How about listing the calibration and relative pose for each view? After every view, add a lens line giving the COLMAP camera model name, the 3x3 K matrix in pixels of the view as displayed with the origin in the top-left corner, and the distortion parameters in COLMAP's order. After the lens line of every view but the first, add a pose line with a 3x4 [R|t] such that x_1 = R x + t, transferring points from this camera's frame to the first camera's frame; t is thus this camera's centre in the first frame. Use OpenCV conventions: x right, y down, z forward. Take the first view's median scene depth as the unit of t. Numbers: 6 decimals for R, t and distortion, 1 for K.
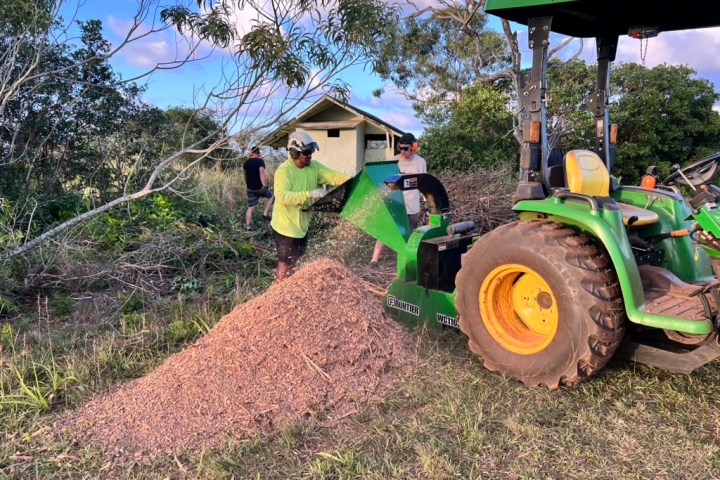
lens RADIAL K [[575.1, 0, 360.0], [0, 575.1, 240.0], [0, 0, 1]] dist [0.071469, 0.002602]
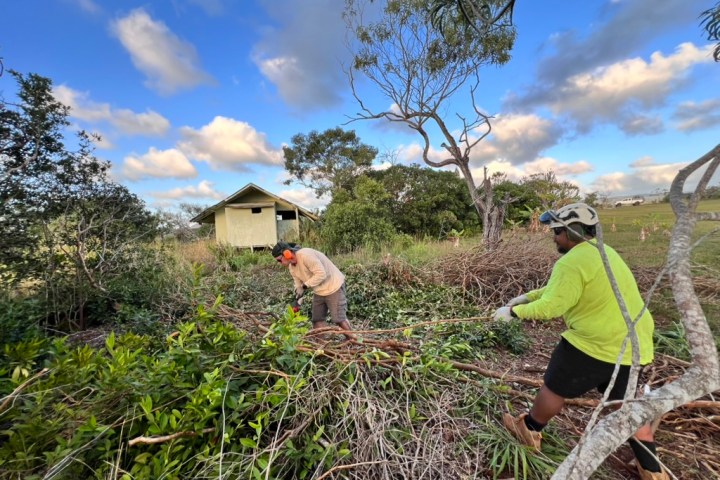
lens RADIAL K [[286.5, 0, 360.0], [0, 286.5, 240.0], [0, 0, 1]] dist [-0.000515, -0.000271]
pose [[0.863385, -0.079640, 0.498220, -0.183579], [0.123399, 0.990806, -0.055463, -0.048873], [-0.489223, 0.109366, 0.865275, 0.303447]]
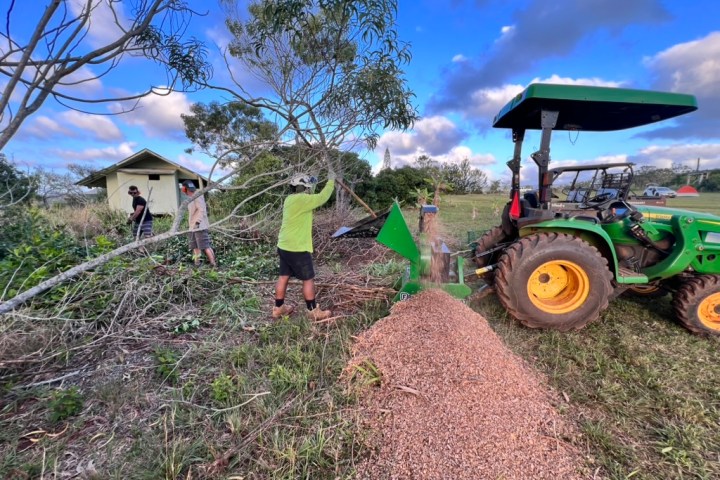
lens RADIAL K [[286.5, 0, 360.0], [0, 286.5, 240.0], [0, 0, 1]] dist [-0.000515, -0.000271]
pose [[0.741738, -0.105938, 0.662270, -0.153344], [0.097288, 0.993998, 0.050040, -0.024745], [-0.663596, 0.027314, 0.747592, 0.177137]]
